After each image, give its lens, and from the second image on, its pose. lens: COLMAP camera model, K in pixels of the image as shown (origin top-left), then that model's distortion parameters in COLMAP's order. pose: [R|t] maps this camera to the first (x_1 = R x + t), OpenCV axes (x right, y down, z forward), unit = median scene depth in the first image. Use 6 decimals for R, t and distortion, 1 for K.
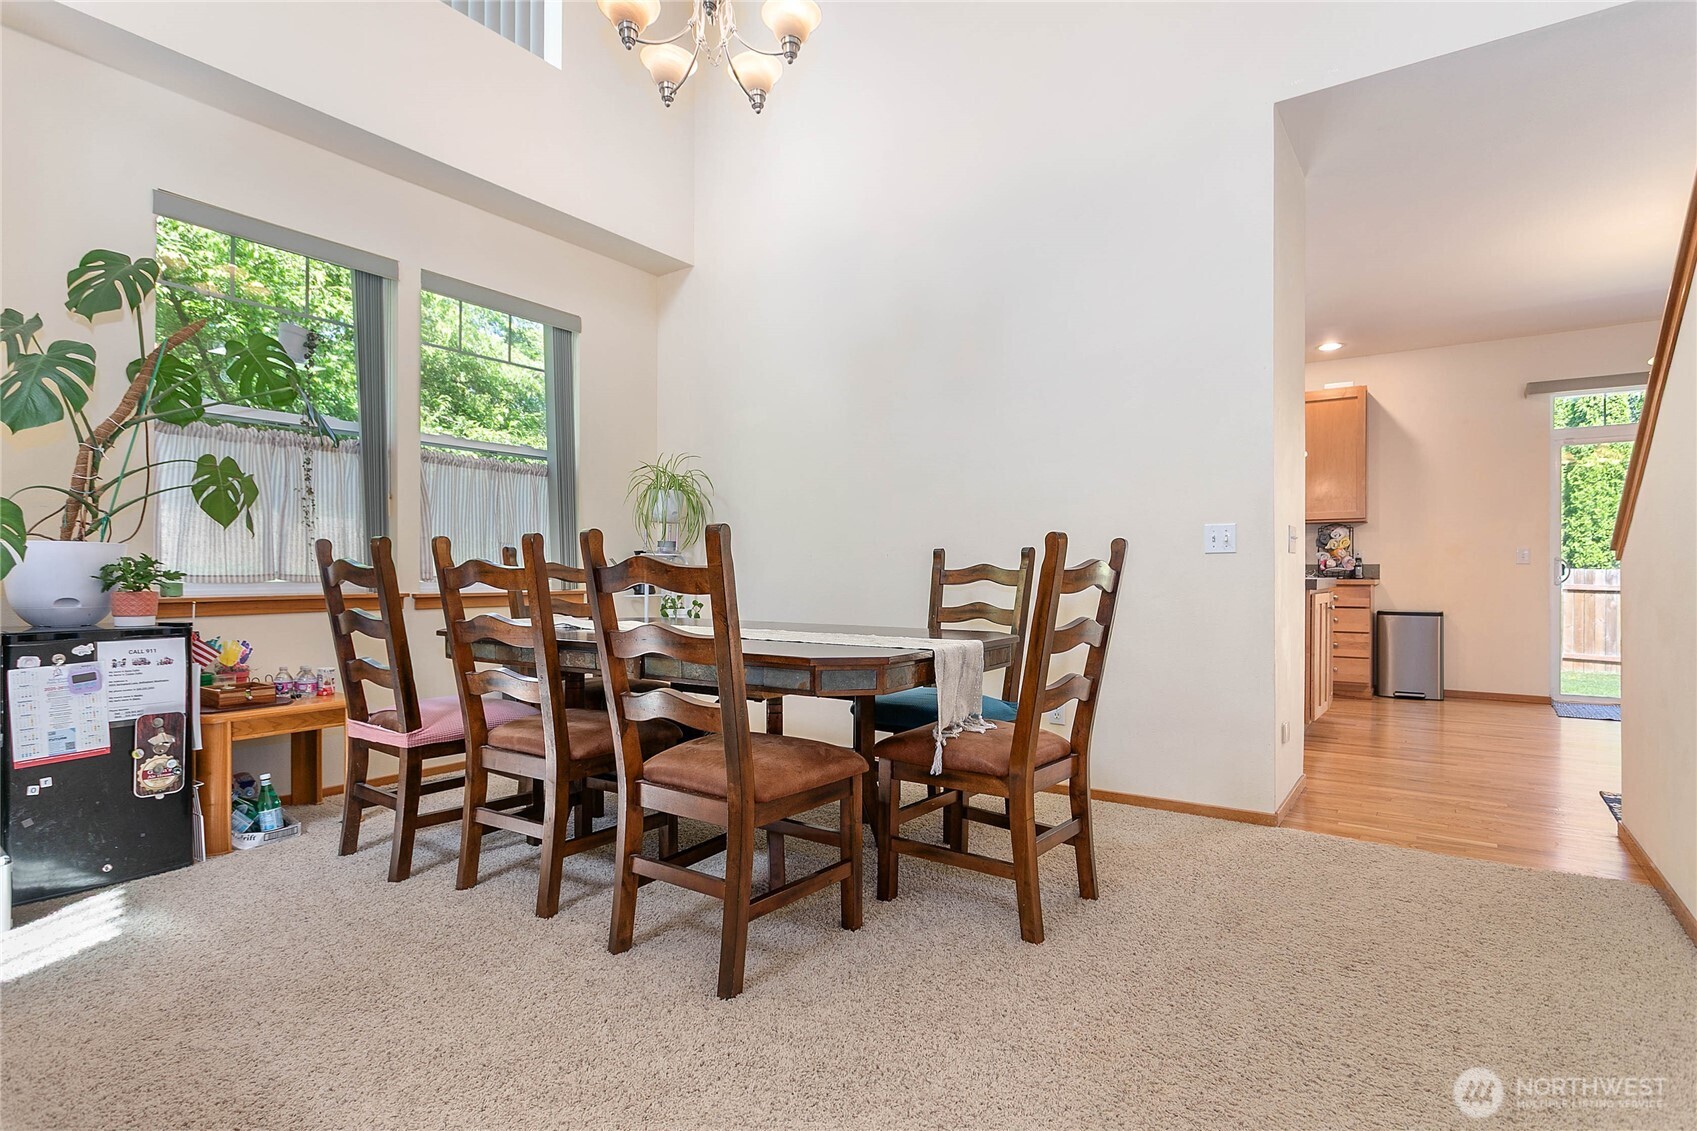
lens RADIAL K [[890.7, 0, 843.0], [0, 890.7, 573.8], [0, 0, 1]] dist [0.000538, 0.000611]
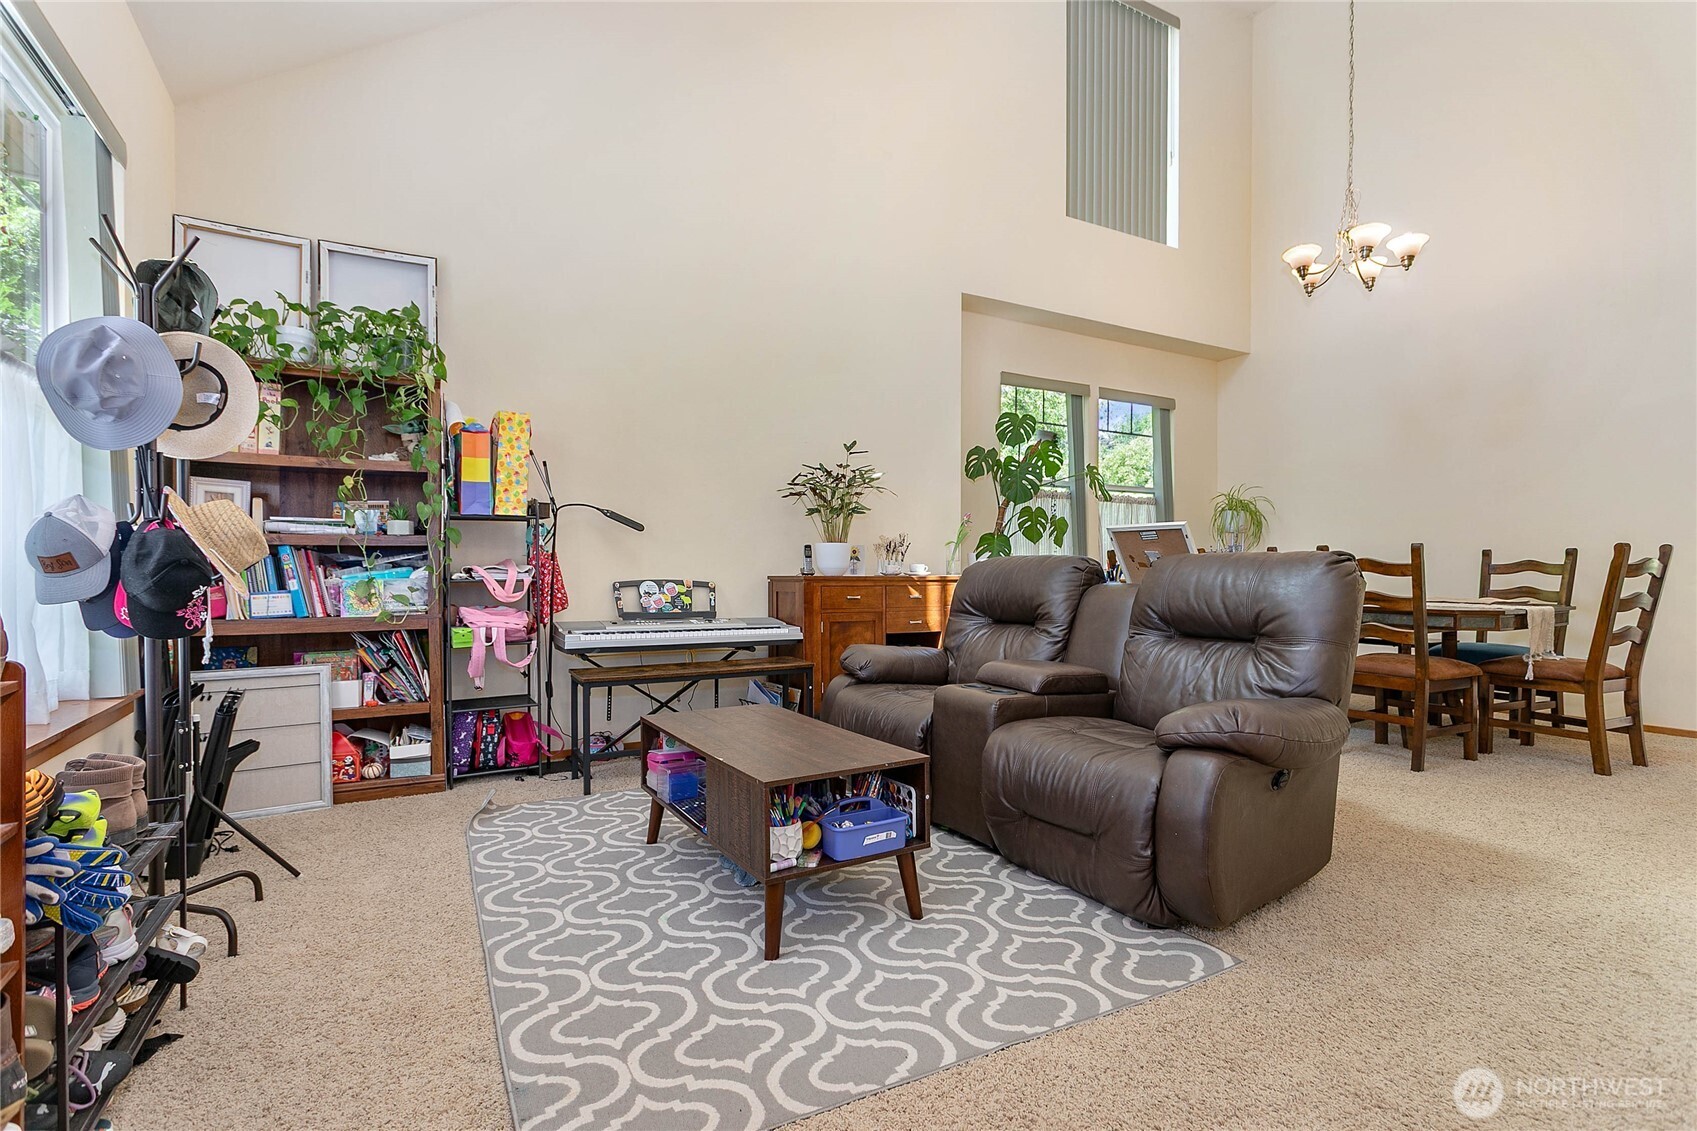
lens RADIAL K [[804.5, 0, 861.5], [0, 804.5, 568.5], [0, 0, 1]] dist [-0.000467, 0.001833]
pose [[0.901988, -0.001384, -0.431760, -0.365473], [0.001484, 0.999999, -0.000103, 0.002003], [0.431759, -0.000548, 0.901989, -0.925007]]
